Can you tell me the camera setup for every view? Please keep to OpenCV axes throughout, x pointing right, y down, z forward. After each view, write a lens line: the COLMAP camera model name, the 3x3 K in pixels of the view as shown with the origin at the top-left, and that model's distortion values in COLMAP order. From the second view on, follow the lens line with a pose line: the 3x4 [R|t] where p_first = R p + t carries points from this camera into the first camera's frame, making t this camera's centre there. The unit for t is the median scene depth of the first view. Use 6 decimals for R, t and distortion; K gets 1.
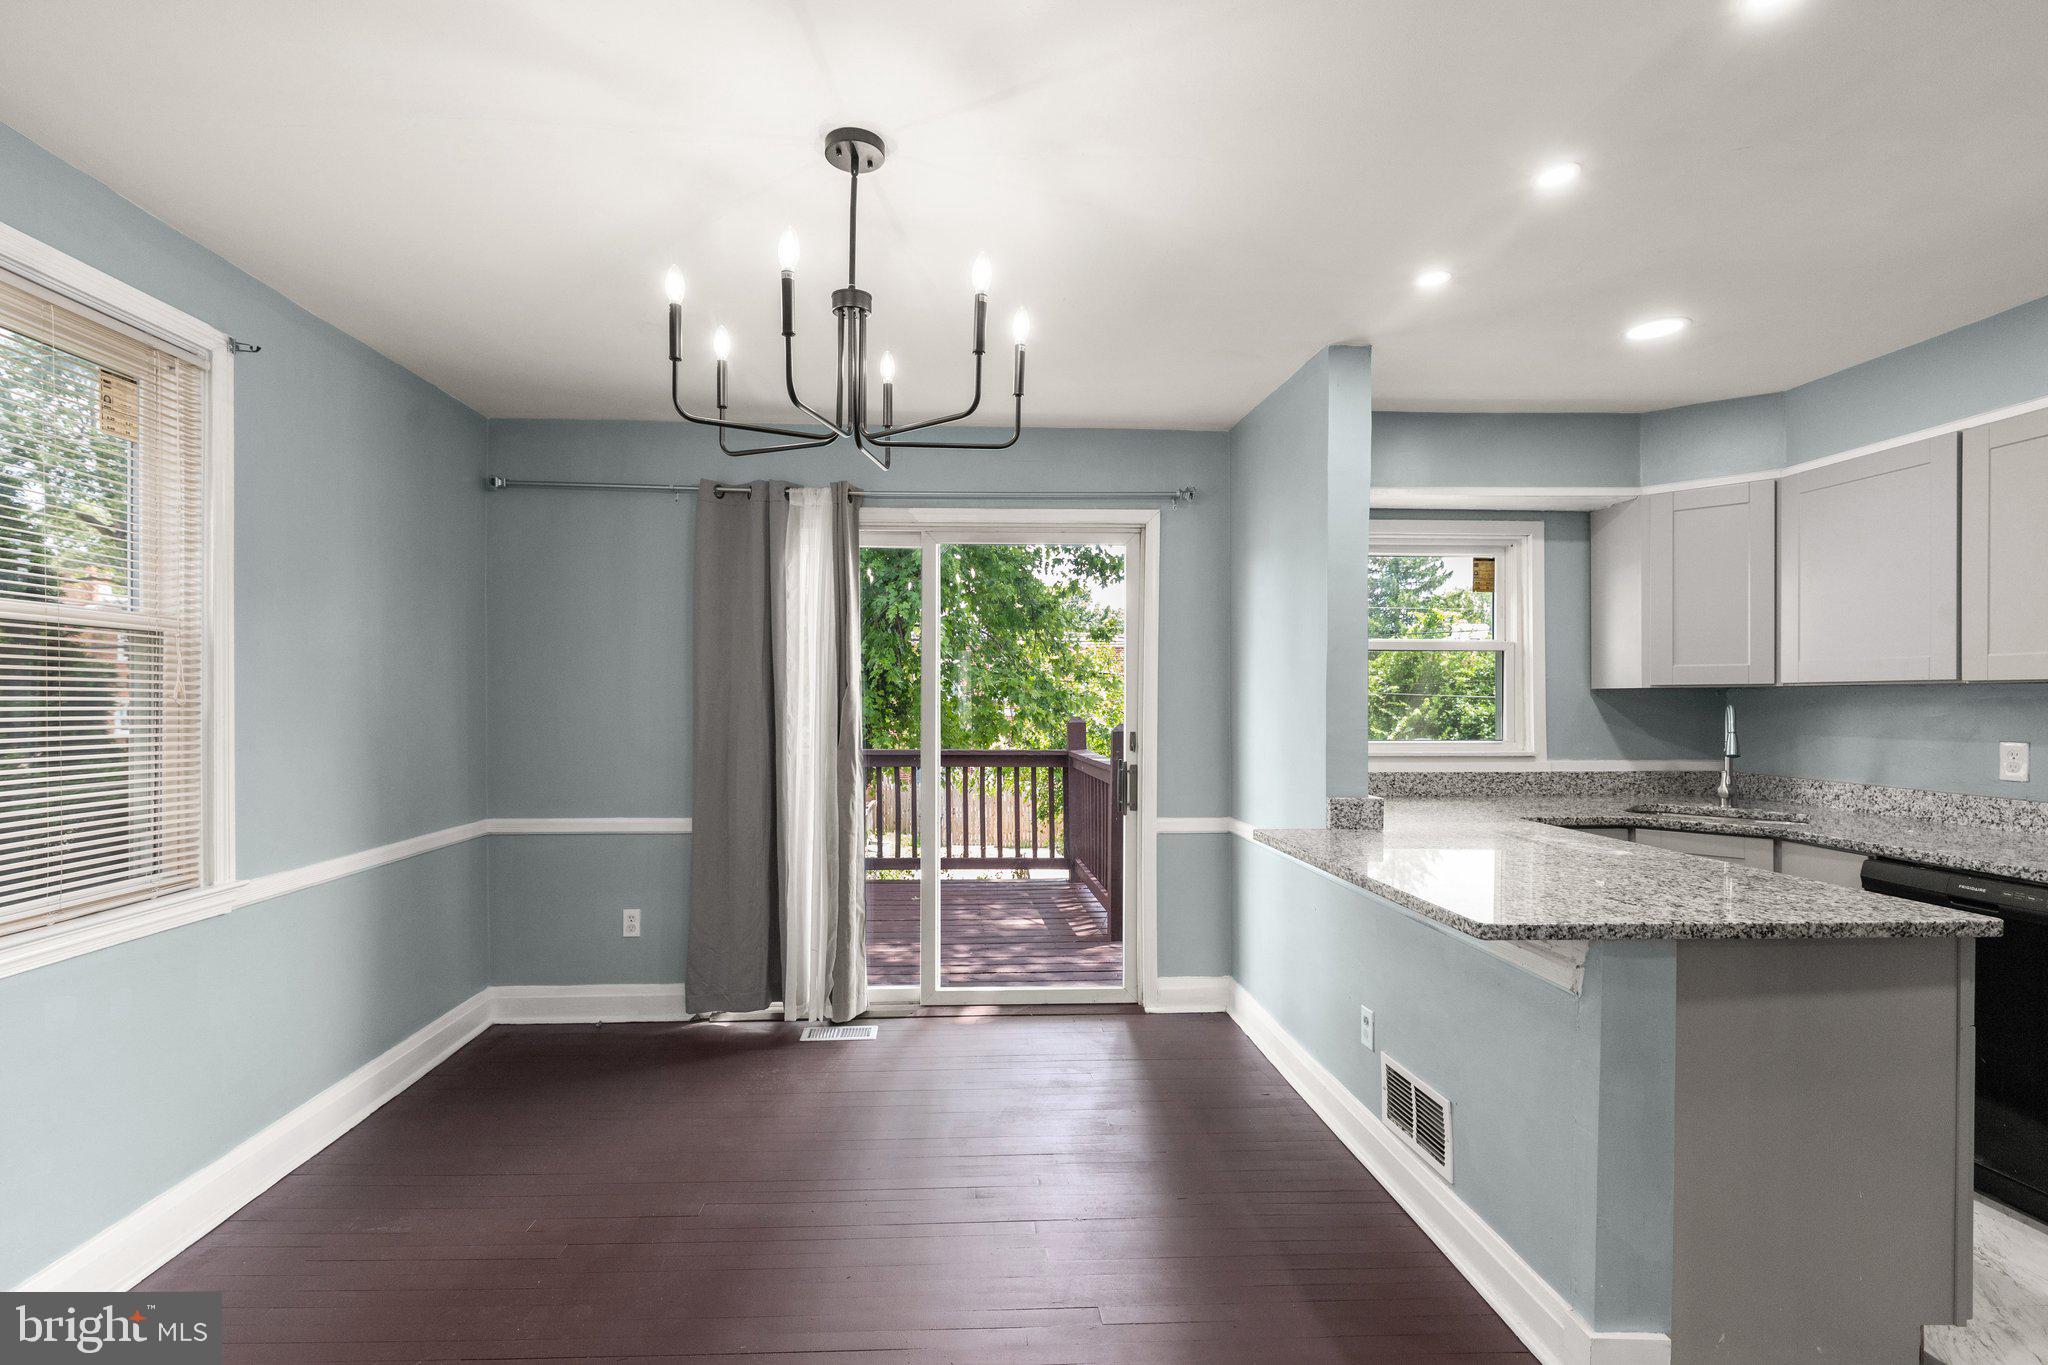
lens RADIAL K [[925.1, 0, 1004.4], [0, 925.1, 704.0], [0, 0, 1]] dist [0.001793, 0.000136]
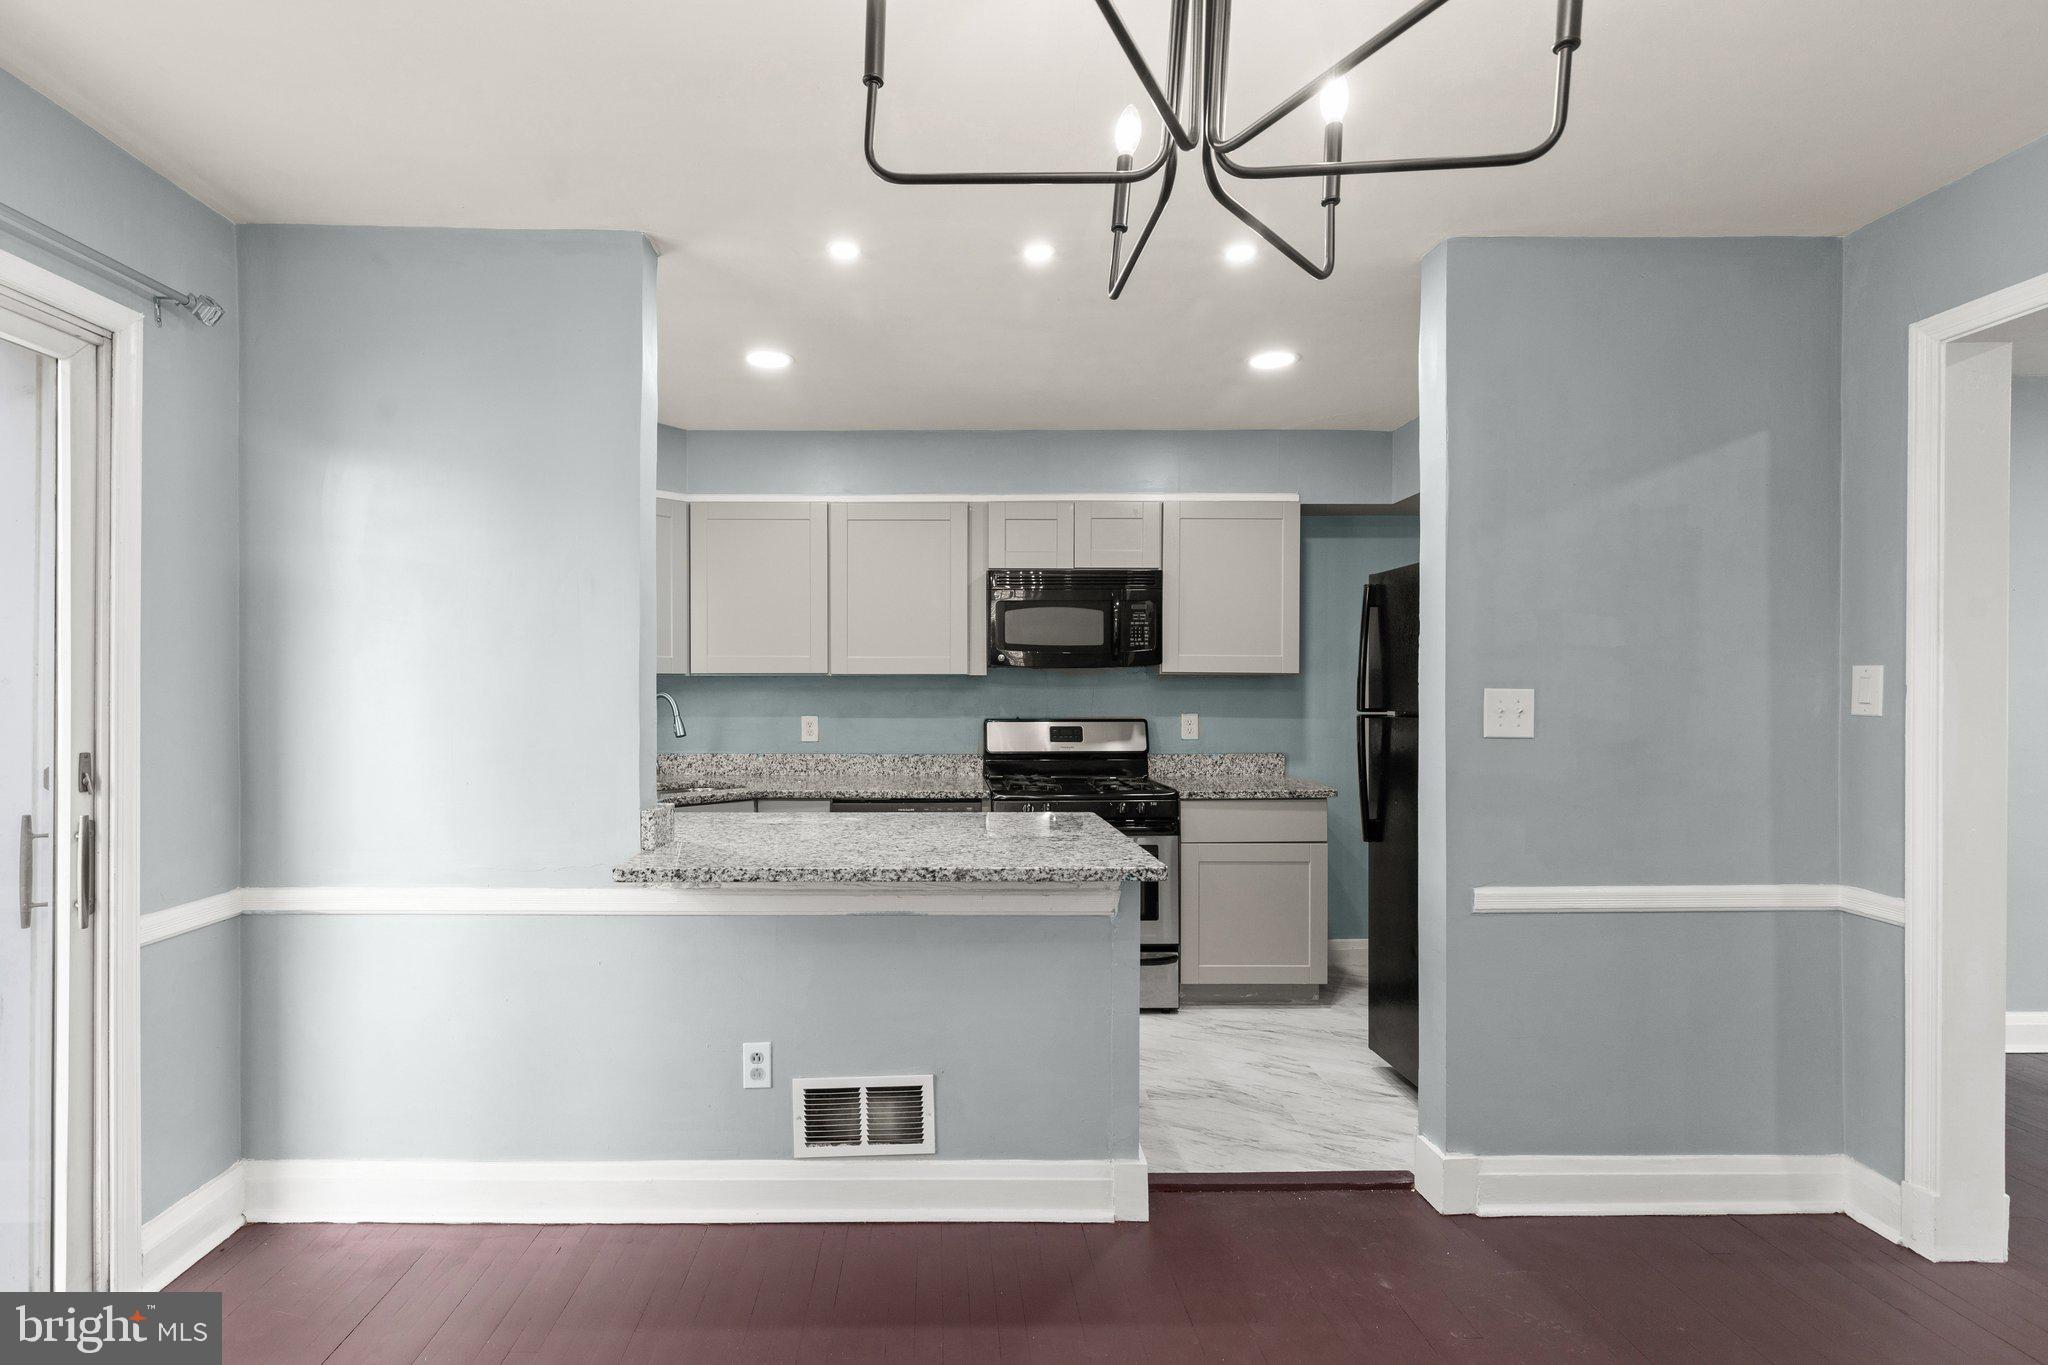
lens RADIAL K [[963.5, 0, 925.9], [0, 963.5, 698.8], [0, 0, 1]] dist [-0.002714, -0.000345]
pose [[0.067817, -0.010604, 0.997641, -0.361562], [0.005673, 0.999931, 0.010242, -0.000626], [-0.997682, 0.004965, 0.067873, 0.574230]]
